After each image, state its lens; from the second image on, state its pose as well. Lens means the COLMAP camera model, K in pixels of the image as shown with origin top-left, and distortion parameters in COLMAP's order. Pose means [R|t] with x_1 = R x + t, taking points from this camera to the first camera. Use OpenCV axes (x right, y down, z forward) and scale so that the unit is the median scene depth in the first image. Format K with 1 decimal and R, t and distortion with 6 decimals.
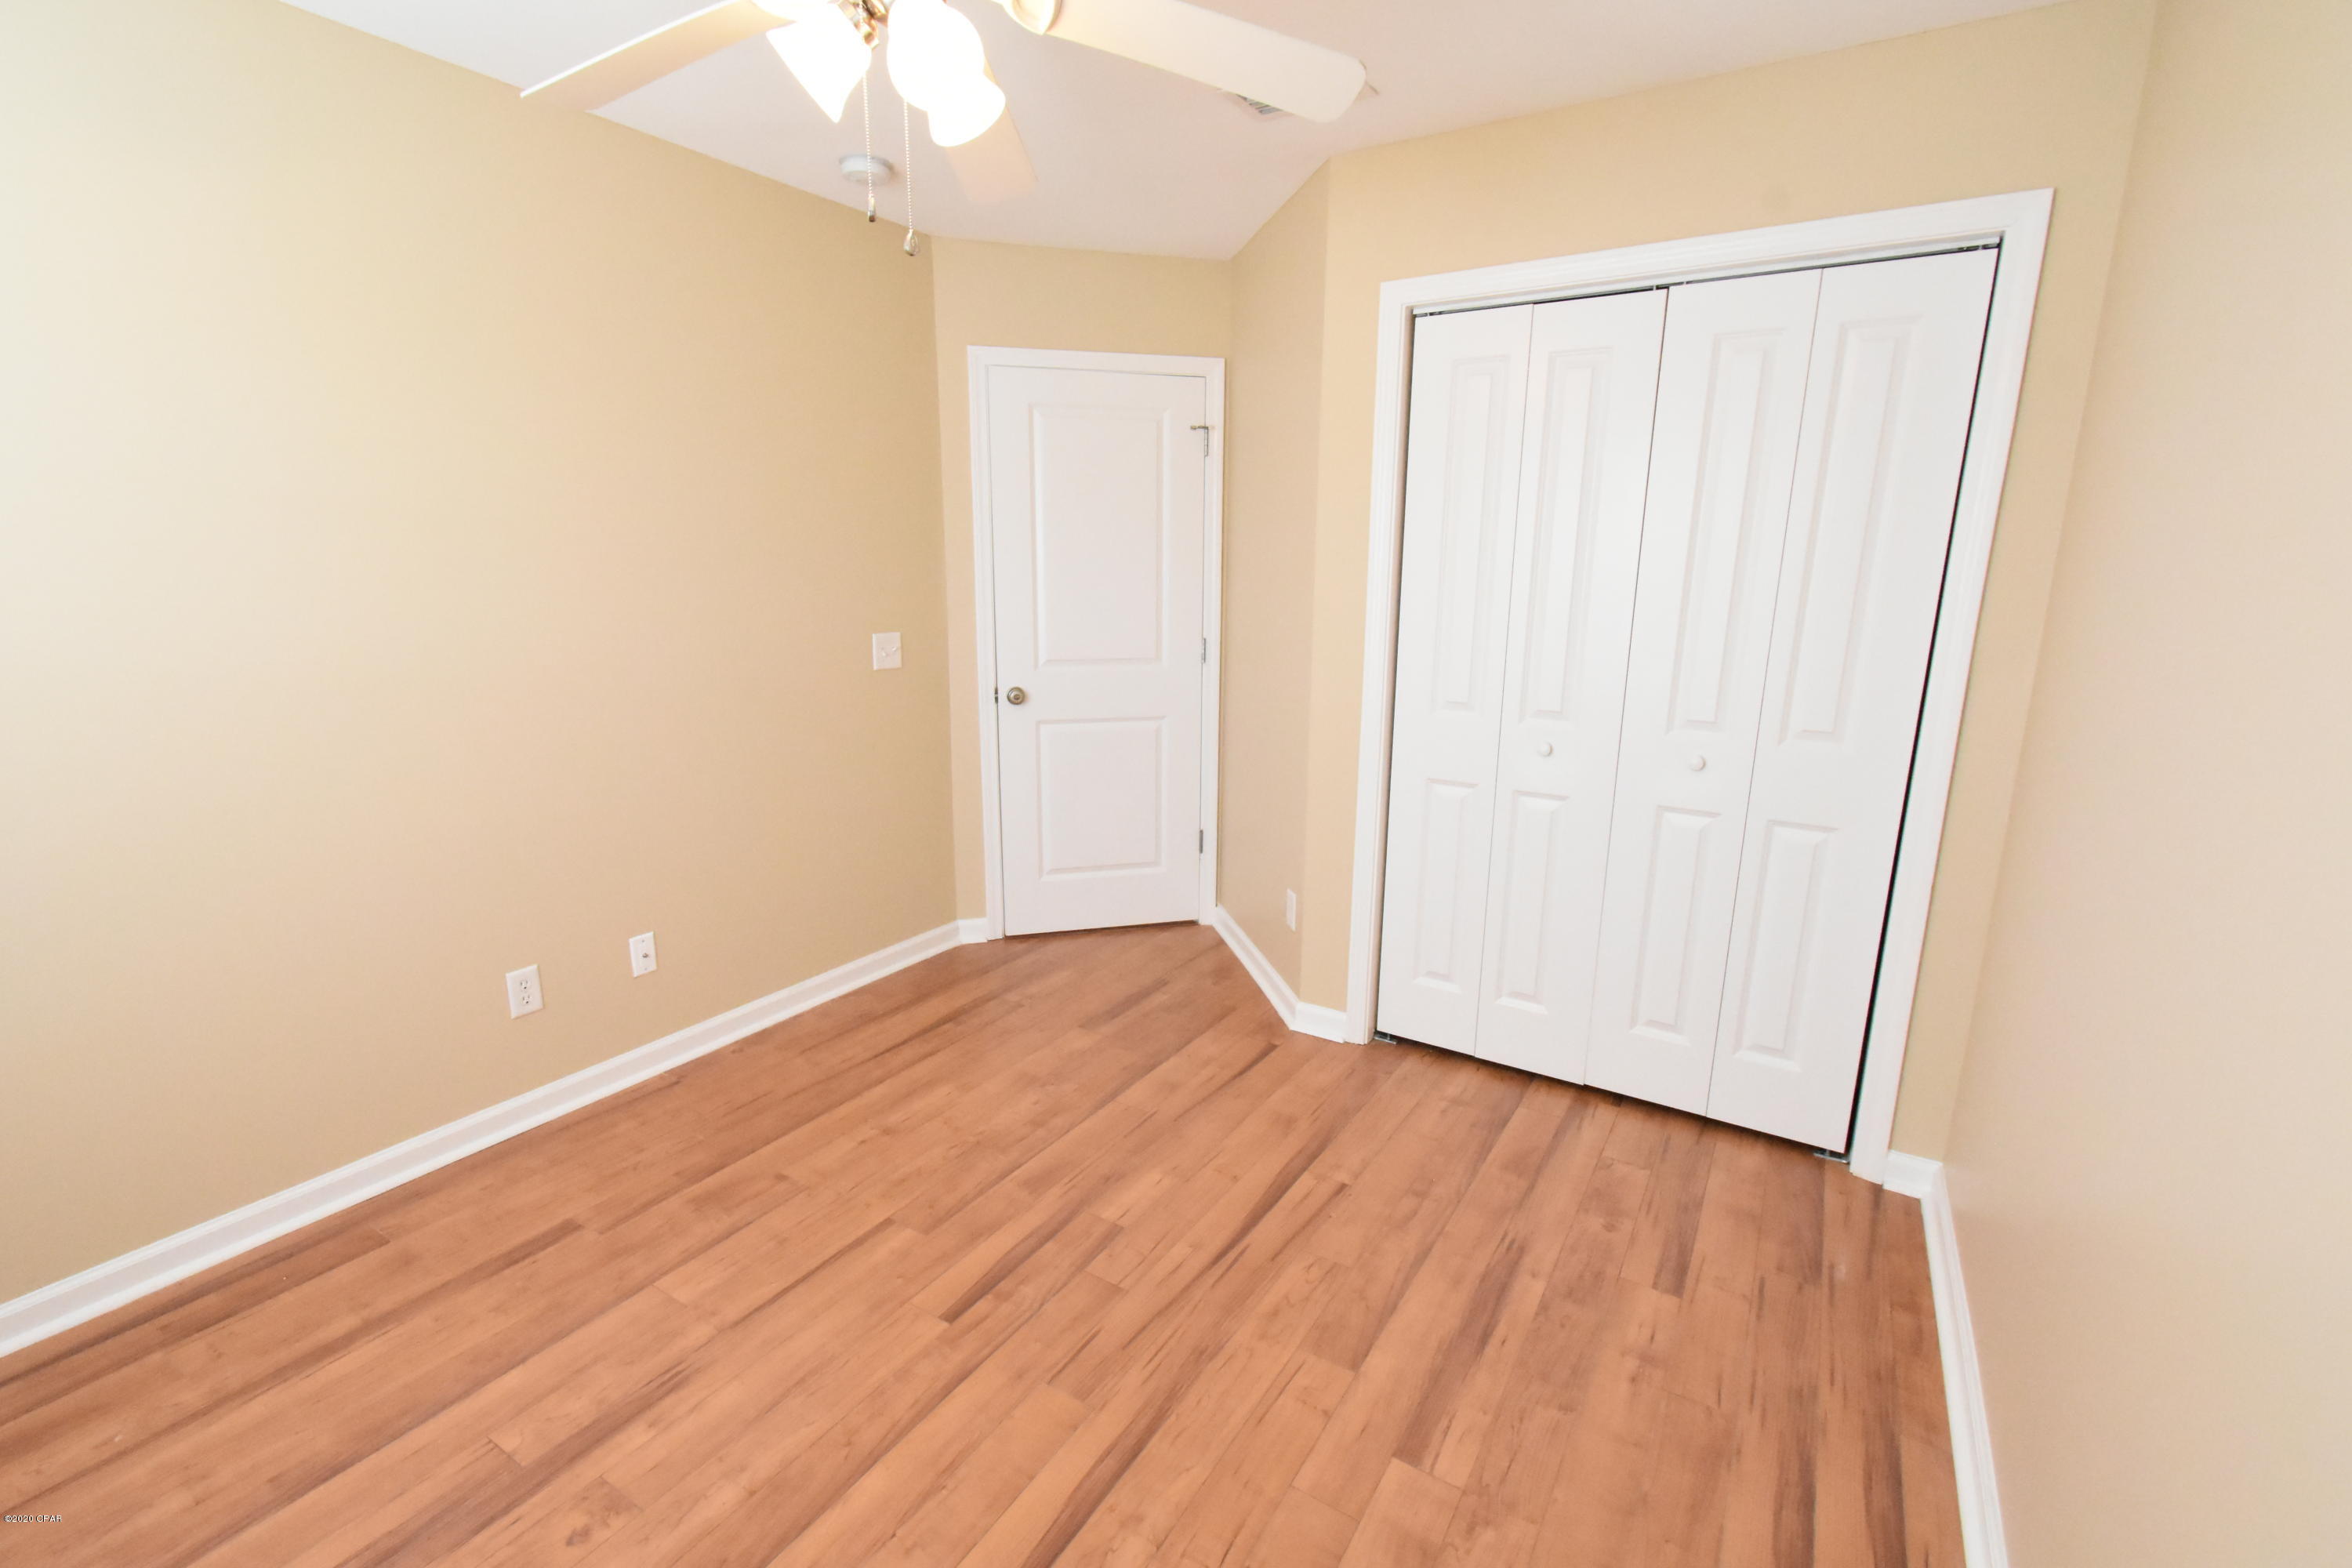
lens RADIAL K [[1043.3, 0, 1187.3], [0, 1043.3, 785.7], [0, 0, 1]] dist [0.005325, -0.001283]
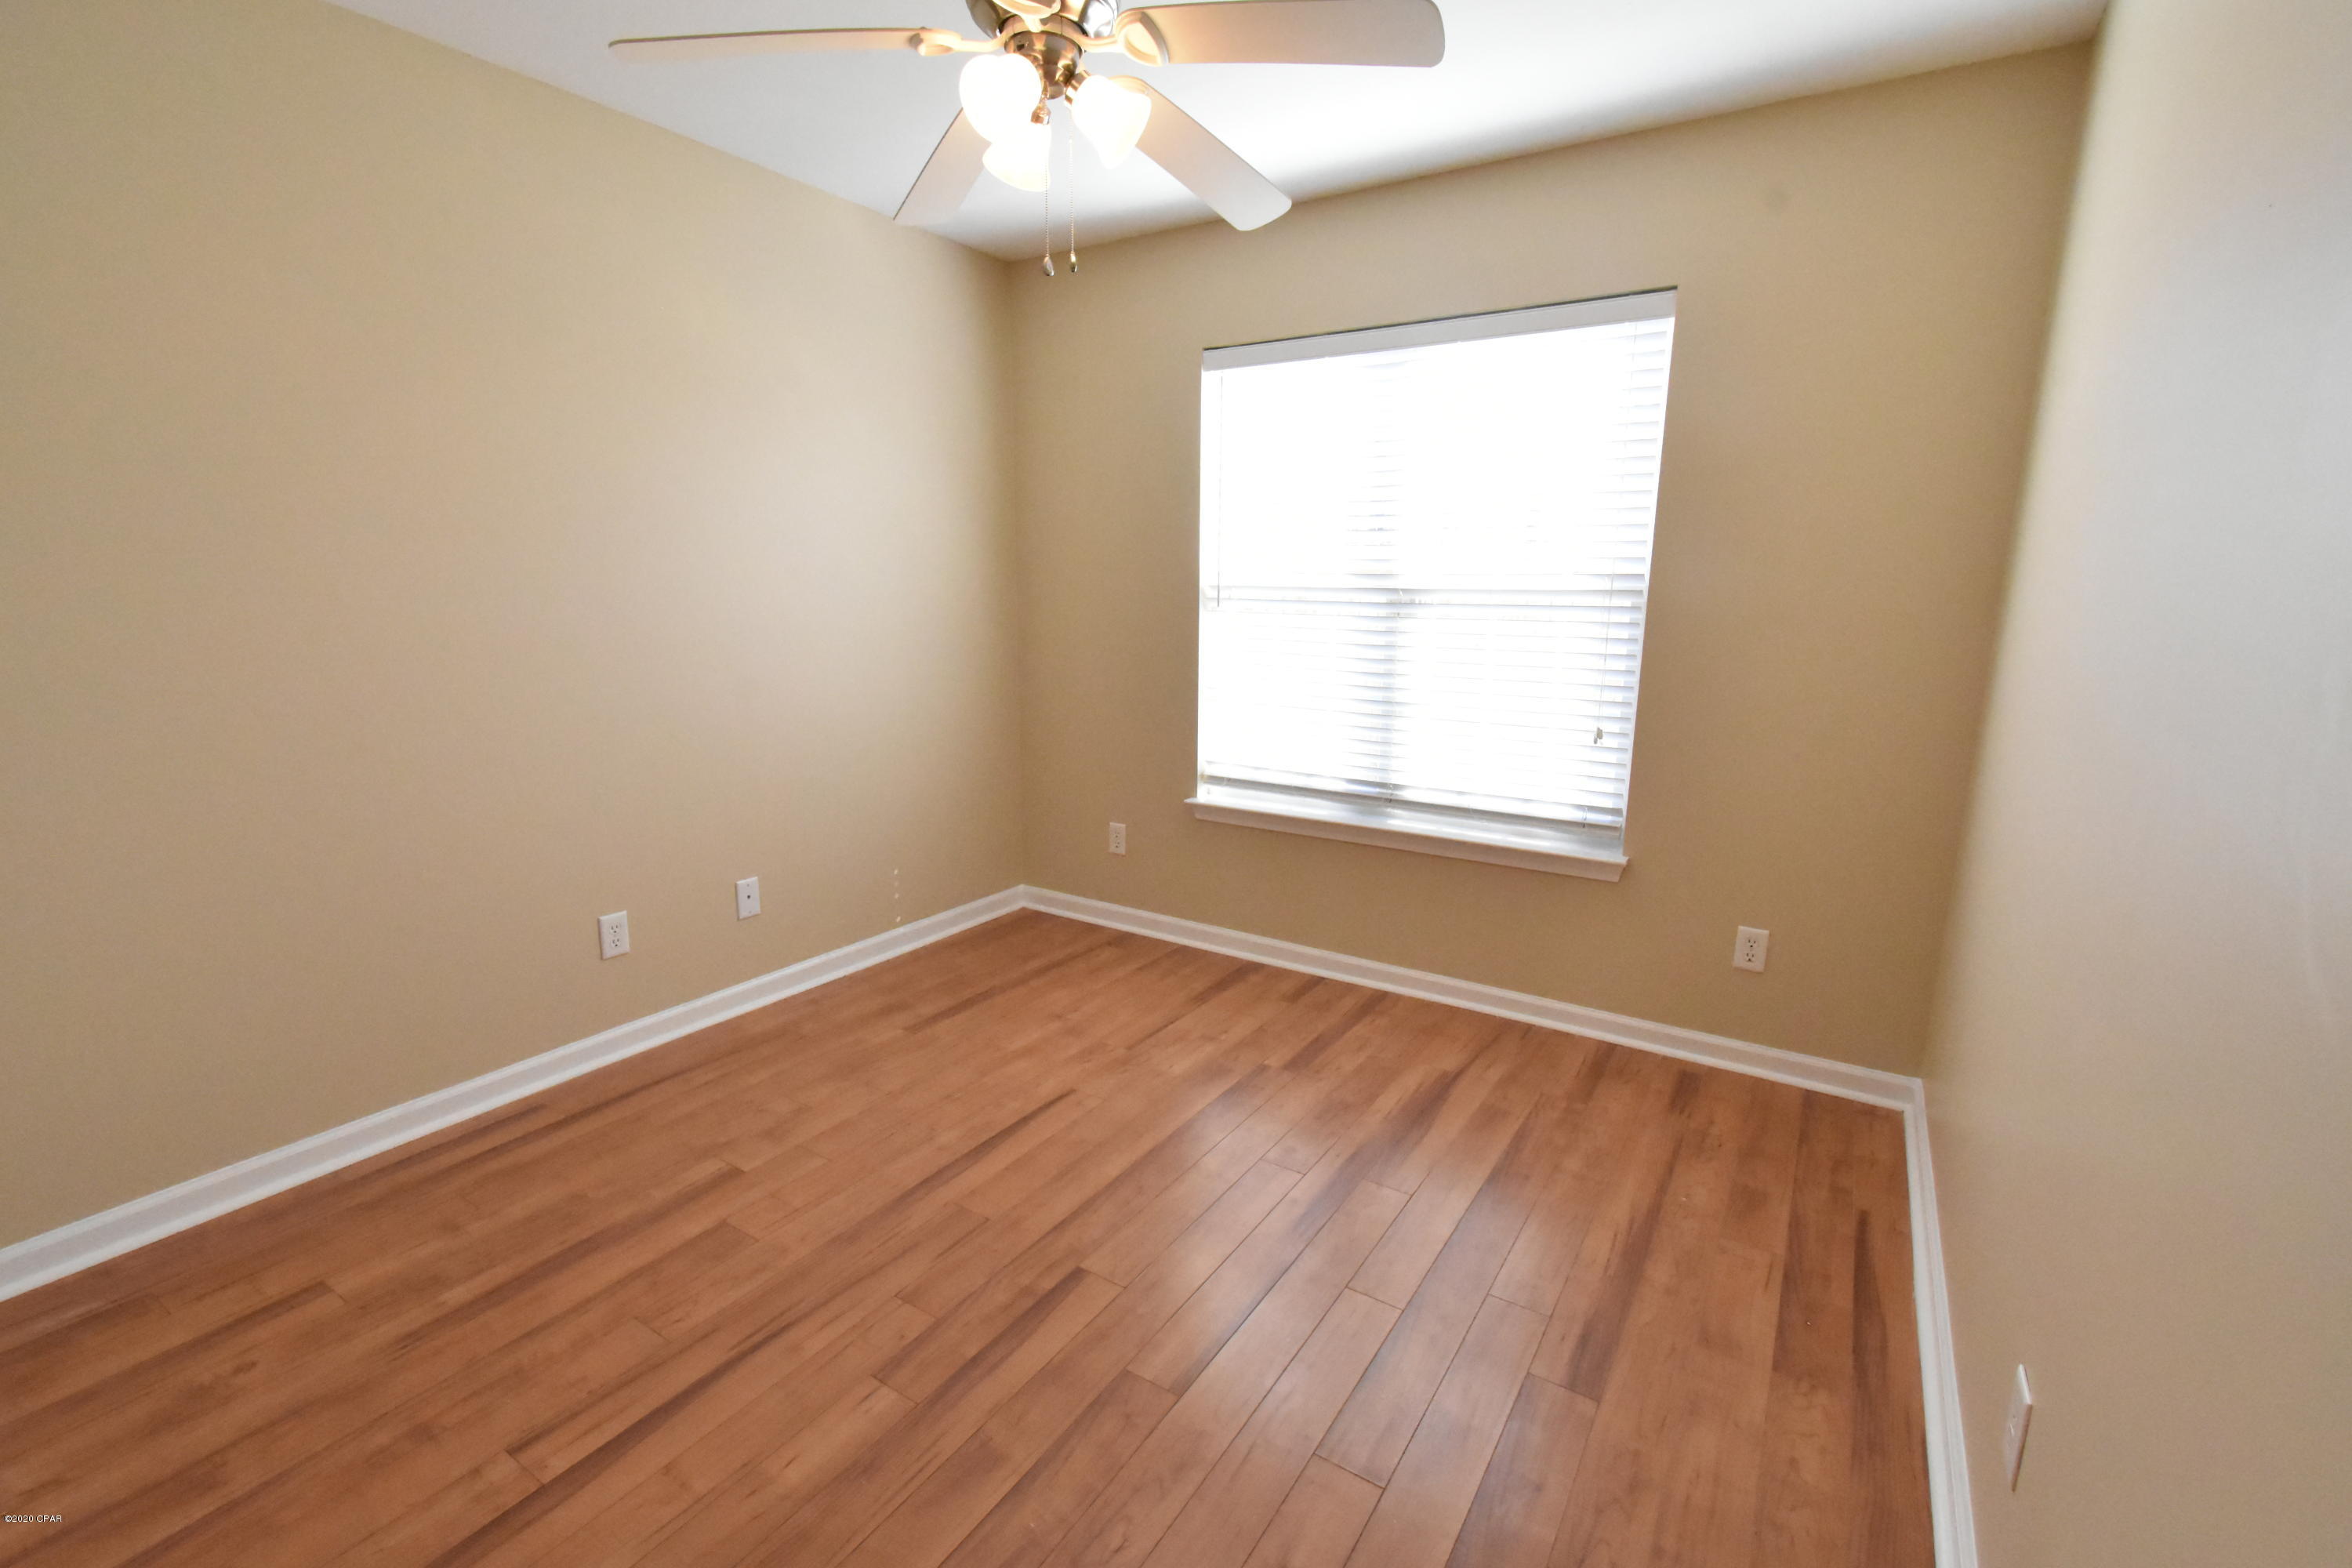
lens RADIAL K [[1043.3, 0, 1177.9], [0, 1043.3, 780.0], [0, 0, 1]] dist [0.005325, -0.001283]
pose [[-0.999566, -0.023062, 0.018313, -0.313179], [-0.013911, 0.917882, 0.396608, -0.316713], [-0.025955, 0.396182, -0.917805, 1.647082]]
